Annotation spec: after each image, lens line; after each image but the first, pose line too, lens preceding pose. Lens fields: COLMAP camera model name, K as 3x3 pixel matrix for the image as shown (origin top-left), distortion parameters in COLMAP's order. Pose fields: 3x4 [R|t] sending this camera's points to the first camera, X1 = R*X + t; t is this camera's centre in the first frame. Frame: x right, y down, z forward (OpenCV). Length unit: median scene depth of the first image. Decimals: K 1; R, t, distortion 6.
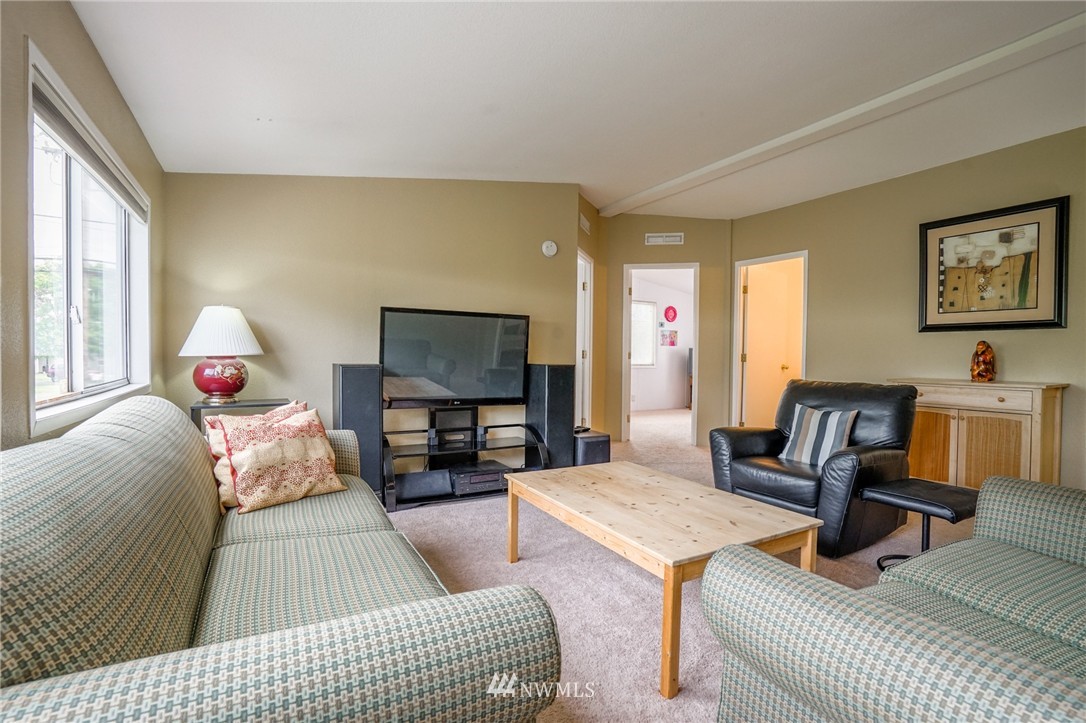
lens RADIAL K [[506.9, 0, 541.4], [0, 506.9, 362.1], [0, 0, 1]] dist [-0.054147, 0.018813]
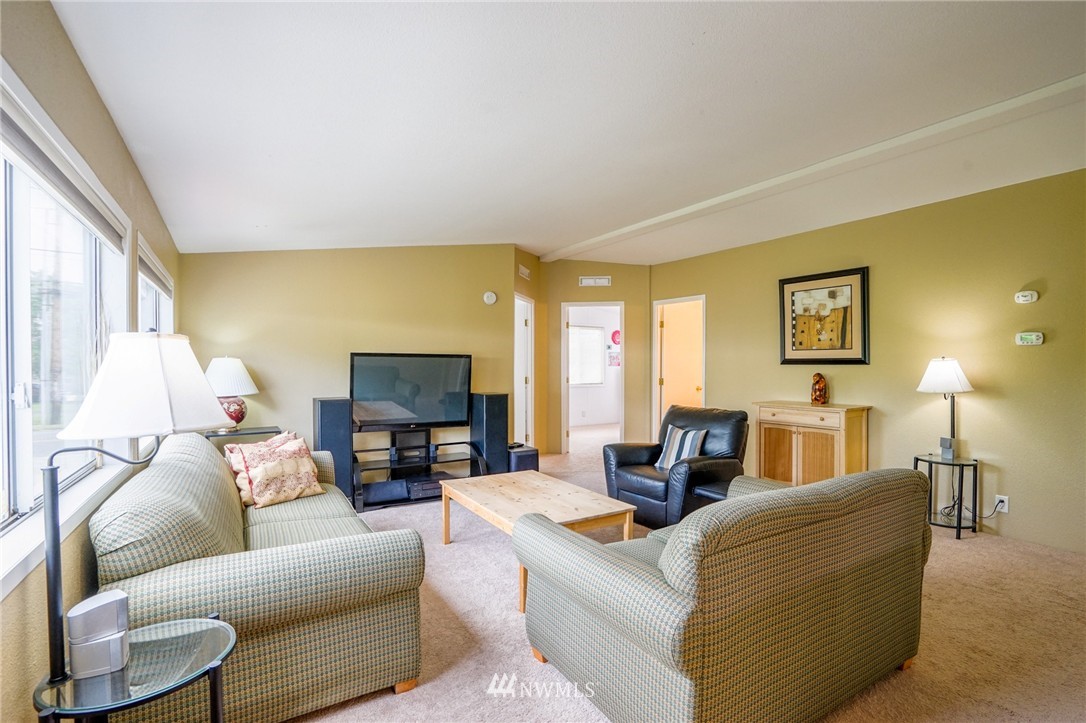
lens RADIAL K [[506.9, 0, 541.9], [0, 506.9, 366.8], [0, 0, 1]] dist [-0.054147, 0.018813]
pose [[0.998948, -0.011169, 0.044473, 0.111546], [0.011667, 0.999872, -0.010967, -0.055706], [-0.044345, 0.011474, 0.998950, -0.302595]]
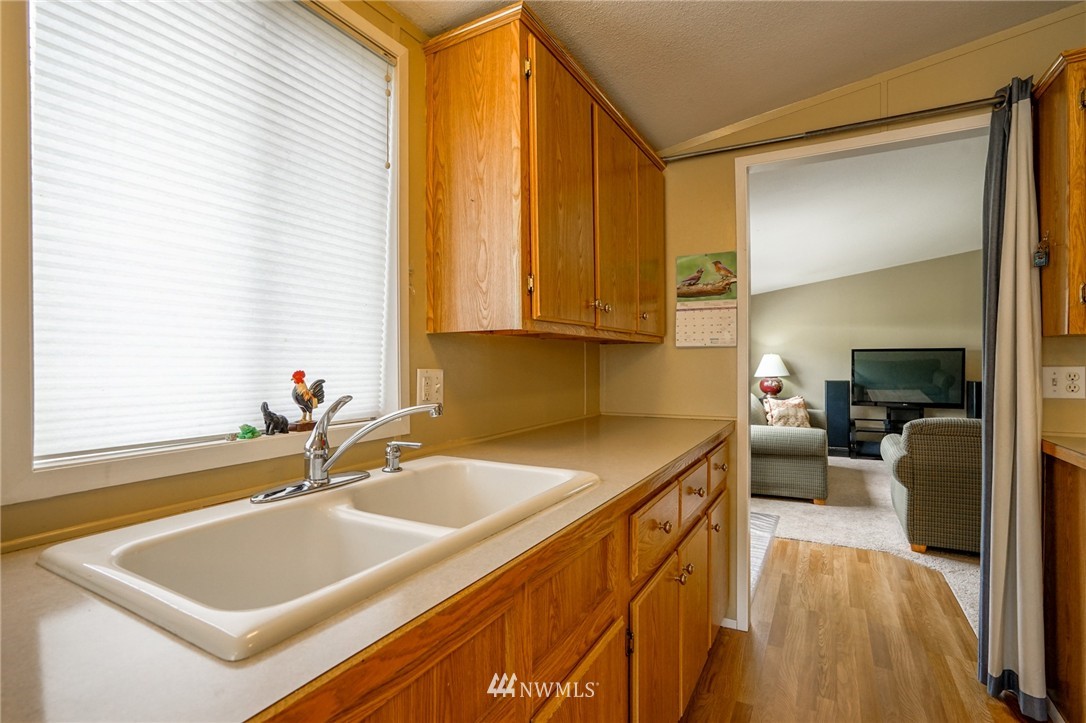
lens RADIAL K [[506.9, 0, 544.2], [0, 506.9, 367.9], [0, 0, 1]] dist [-0.054147, 0.018813]
pose [[0.526684, -0.009827, -0.850004, 0.650281], [-0.000676, 0.999928, -0.011979, -0.019828], [0.850061, 0.006884, 0.526640, -0.932835]]
